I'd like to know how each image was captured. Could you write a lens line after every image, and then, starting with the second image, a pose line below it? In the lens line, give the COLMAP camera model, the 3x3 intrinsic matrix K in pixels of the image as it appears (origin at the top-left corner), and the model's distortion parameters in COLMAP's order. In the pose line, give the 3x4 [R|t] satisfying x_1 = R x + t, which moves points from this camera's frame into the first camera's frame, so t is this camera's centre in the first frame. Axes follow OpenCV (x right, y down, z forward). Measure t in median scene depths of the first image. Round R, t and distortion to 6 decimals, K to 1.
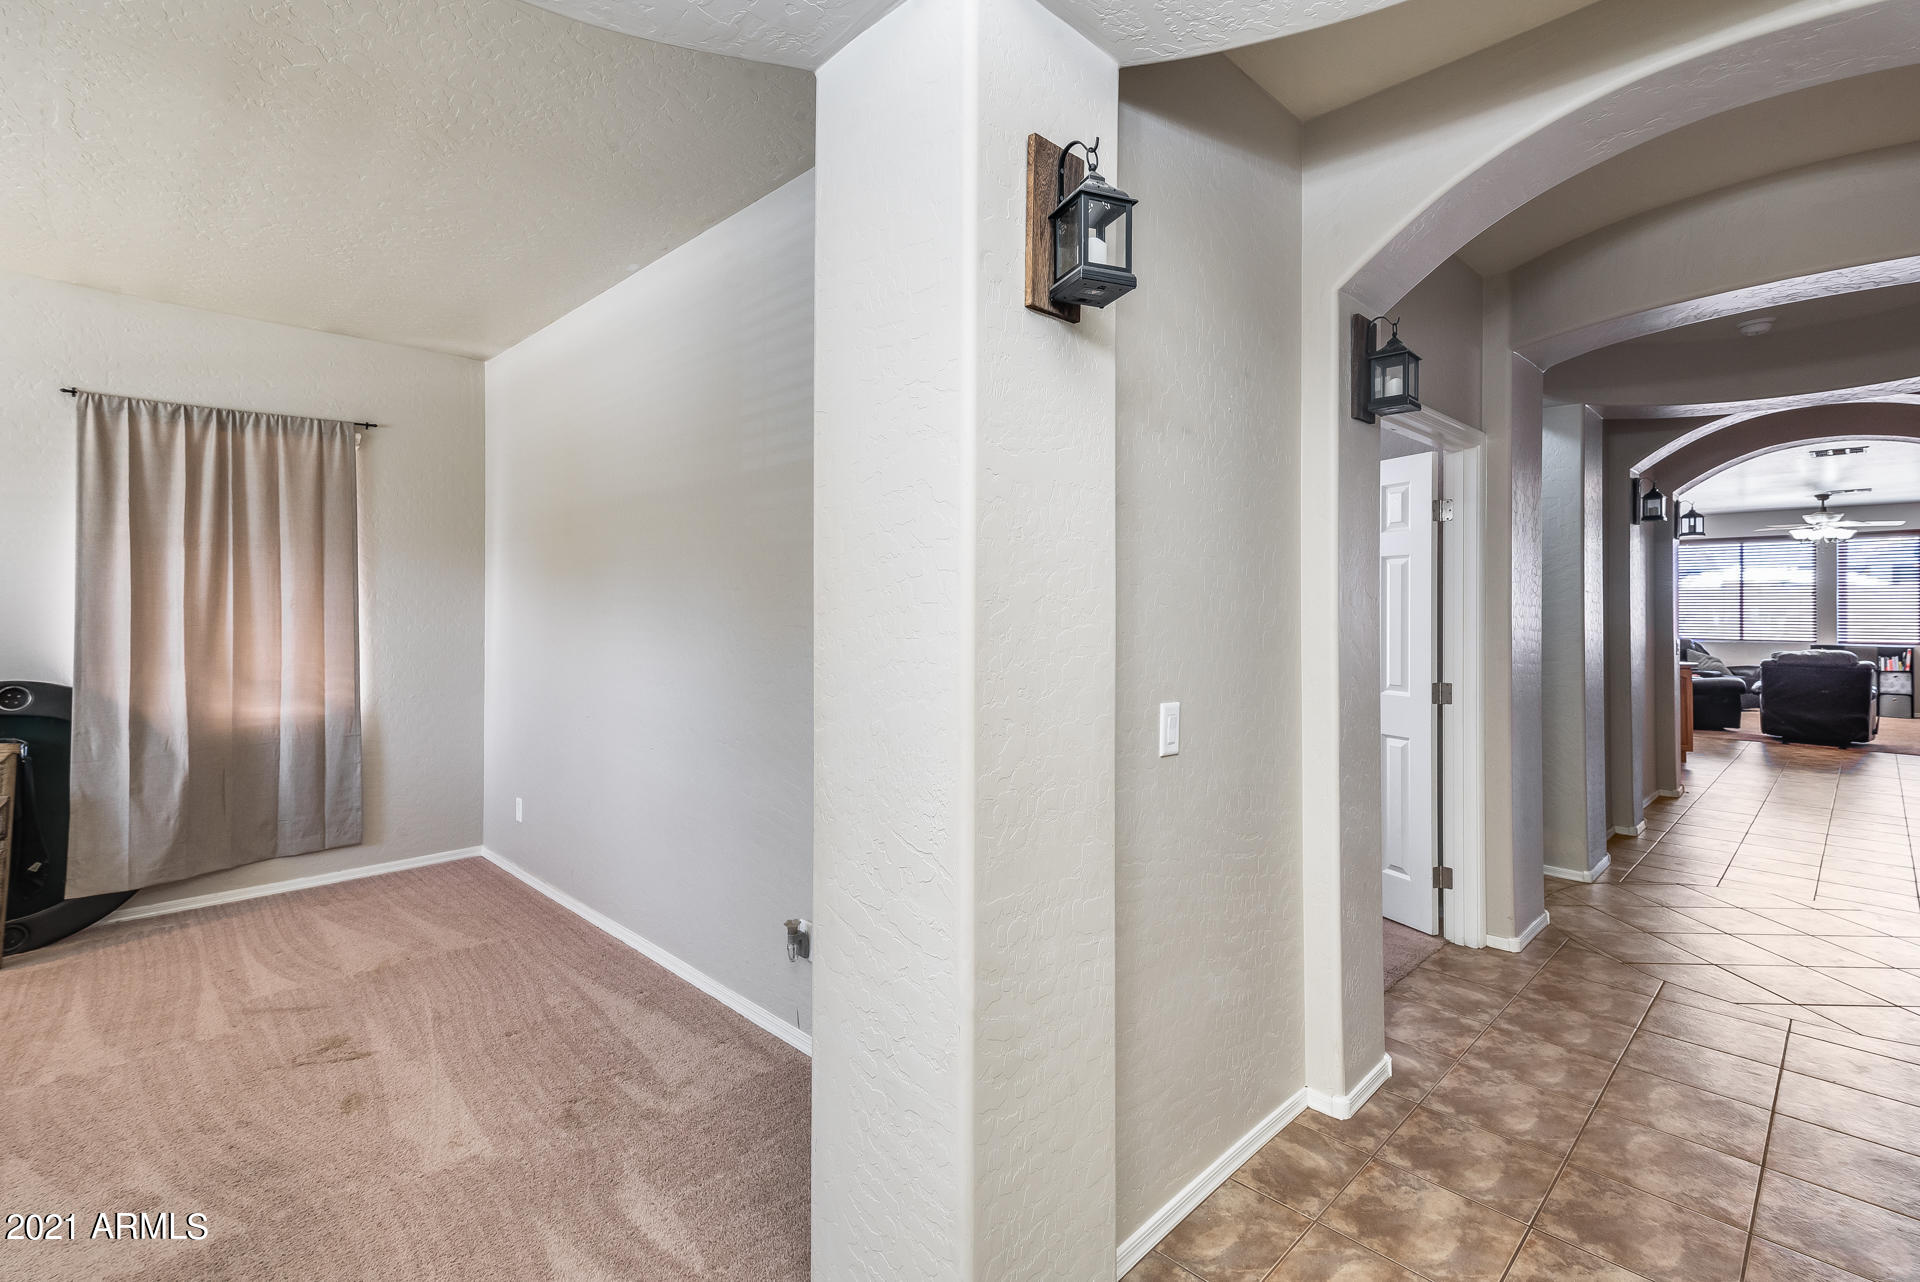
lens RADIAL K [[890.9, 0, 981.9], [0, 890.9, 599.9], [0, 0, 1]] dist [0.013944, 0.000534]
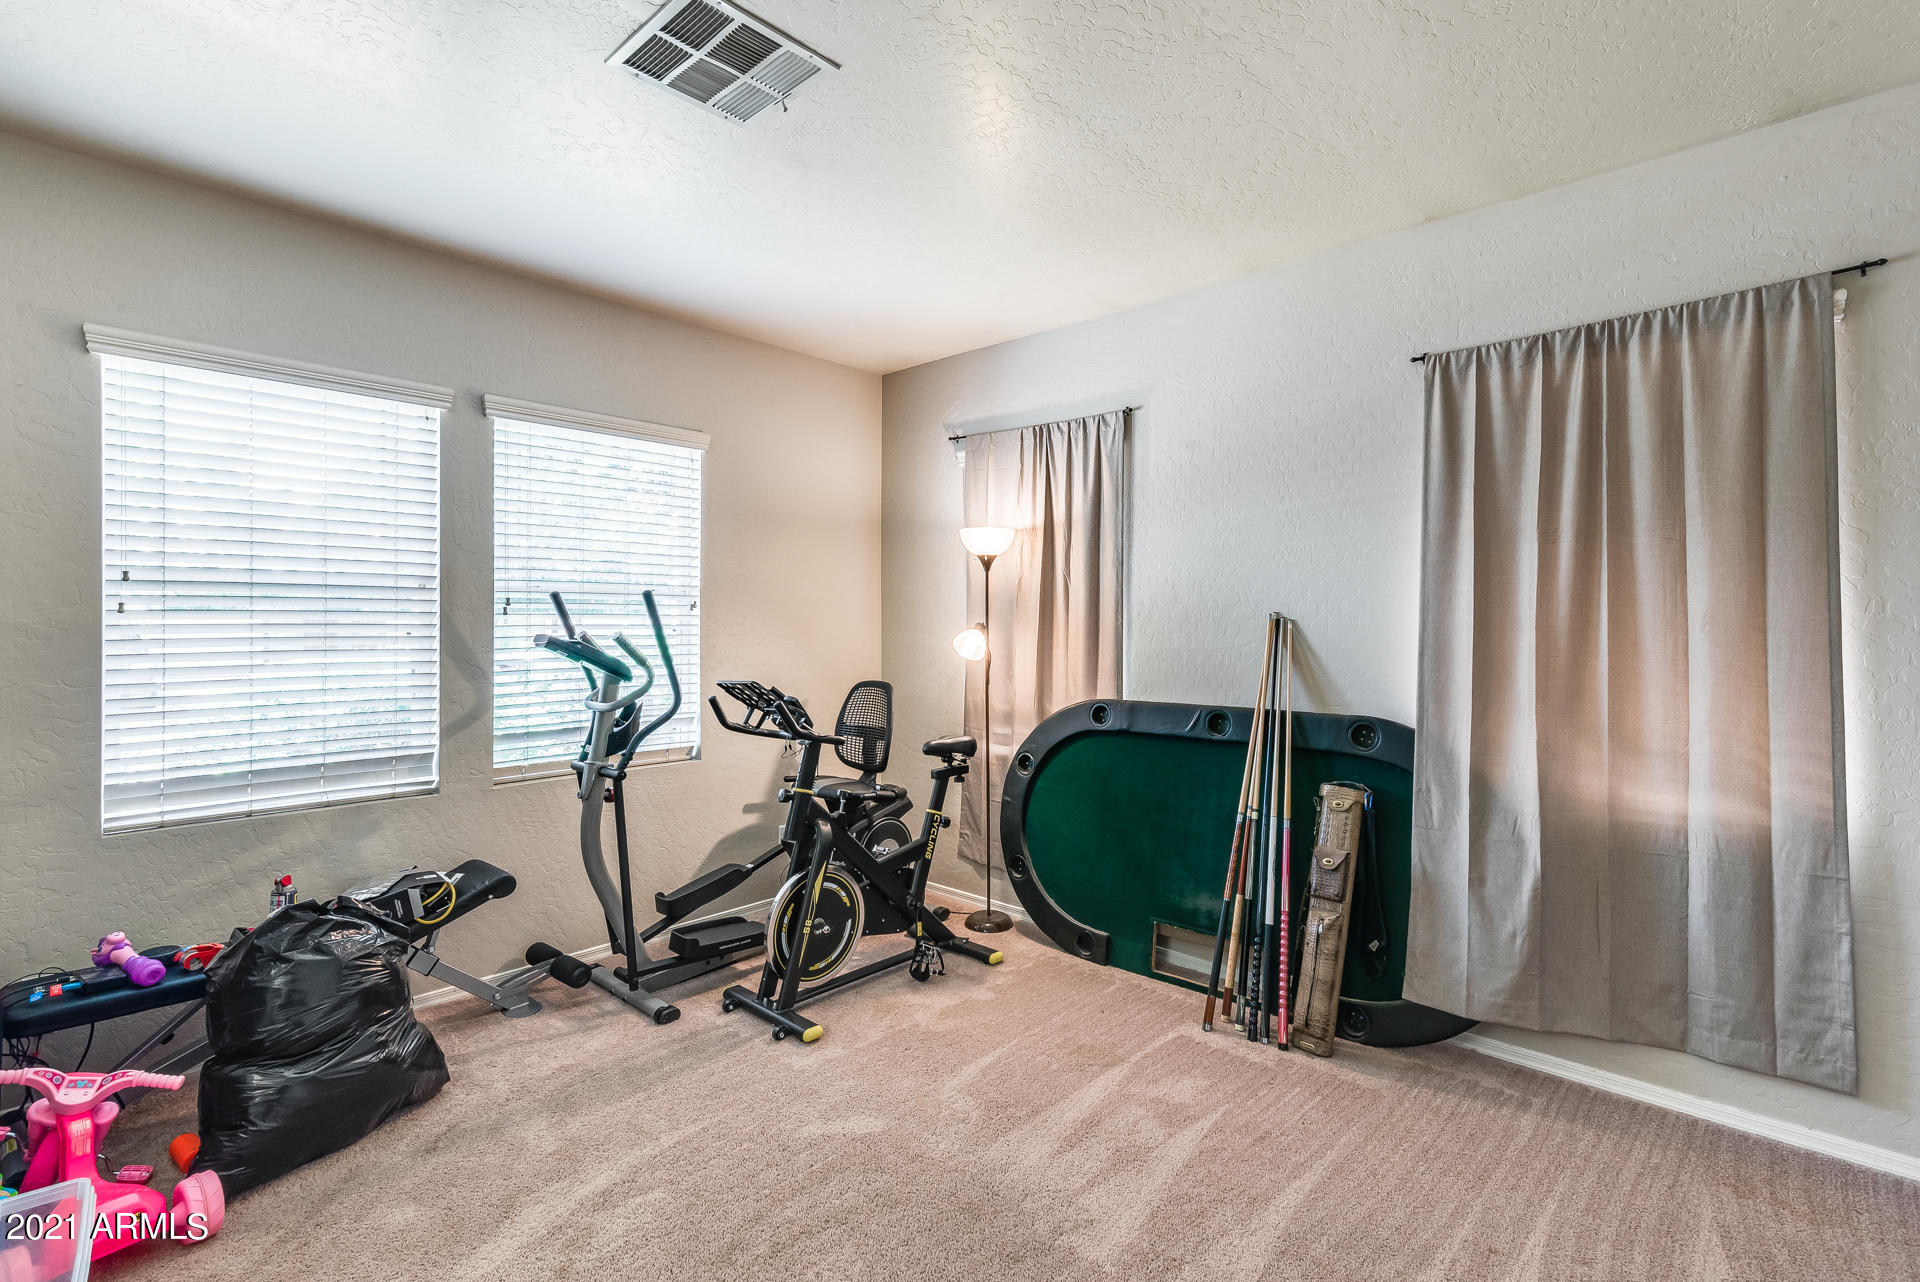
lens RADIAL K [[890.9, 0, 960.9], [0, 890.9, 630.4], [0, 0, 1]] dist [0.013944, 0.000534]
pose [[0.031547, -0.004466, -0.999492, -0.212651], [0.005906, 0.999973, -0.004282, 0.009094], [0.999485, -0.005768, 0.031572, 0.524002]]
